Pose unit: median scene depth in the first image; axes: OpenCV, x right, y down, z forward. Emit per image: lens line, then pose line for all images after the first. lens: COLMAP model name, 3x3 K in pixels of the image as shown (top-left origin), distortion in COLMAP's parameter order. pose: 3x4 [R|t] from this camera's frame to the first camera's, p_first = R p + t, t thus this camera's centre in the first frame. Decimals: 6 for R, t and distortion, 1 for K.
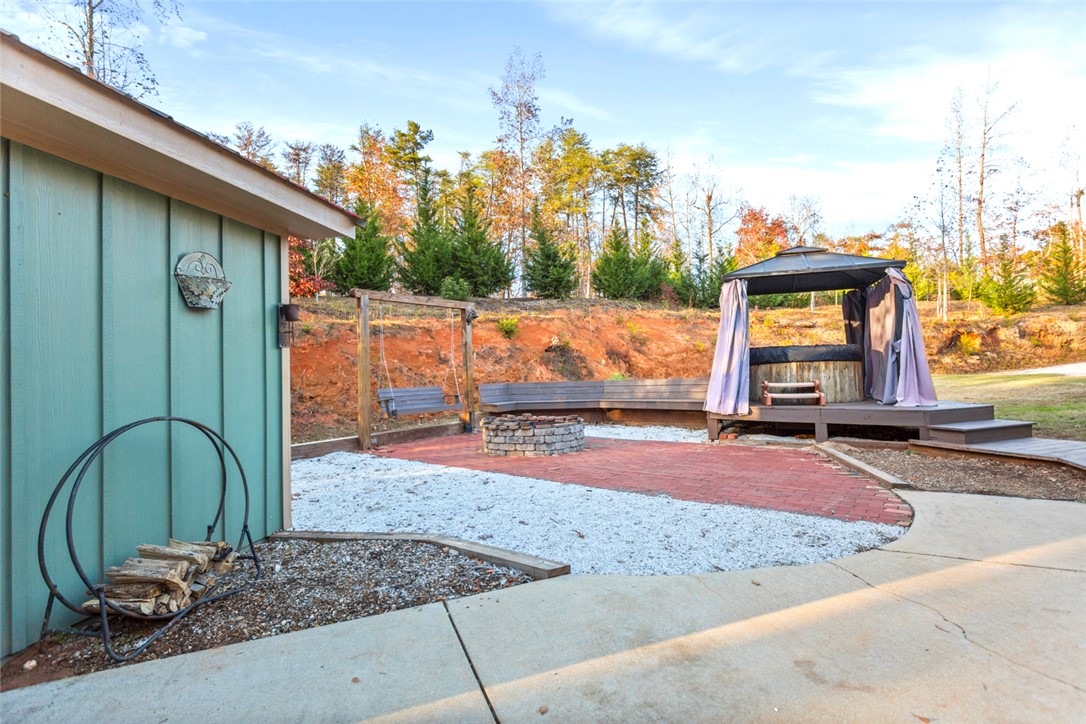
lens RADIAL K [[521.3, 0, 543.0], [0, 521.3, 362.0], [0, 0, 1]] dist [0.001974, 0.000520]
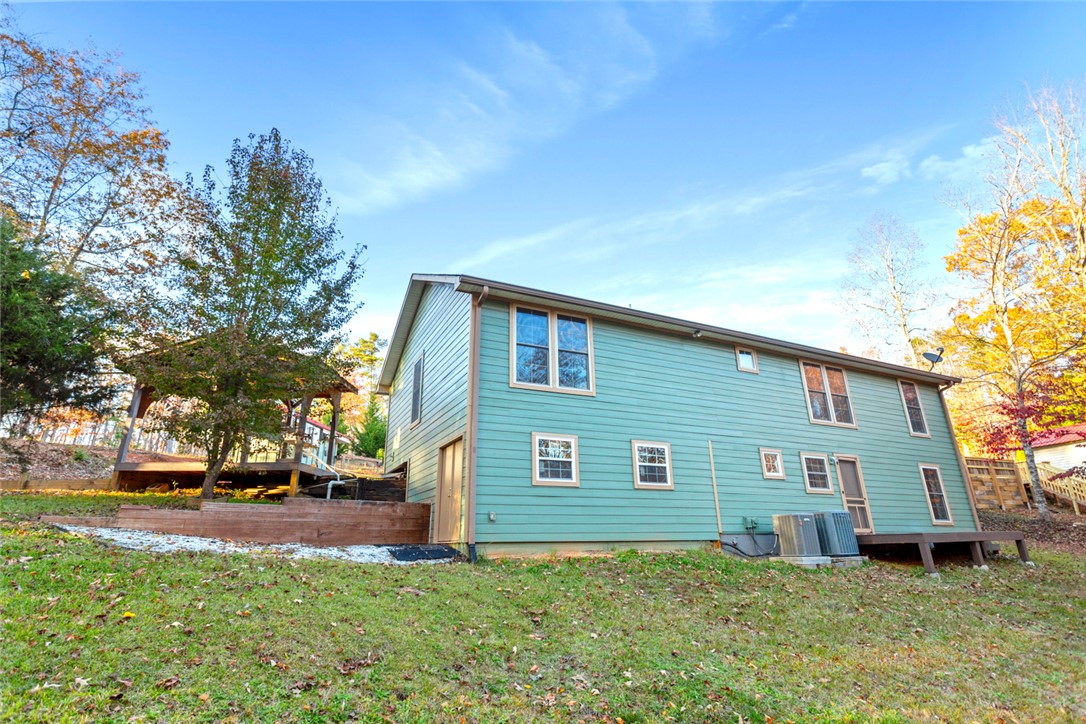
lens RADIAL K [[521.3, 0, 543.0], [0, 521.3, 362.0], [0, 0, 1]] dist [0.001974, 0.000520]
pose [[0.996203, 0.019192, 0.084919, 0.157865], [0.009408, 0.945960, -0.324148, 0.102391], [-0.086551, 0.323716, 0.942187, -0.604327]]
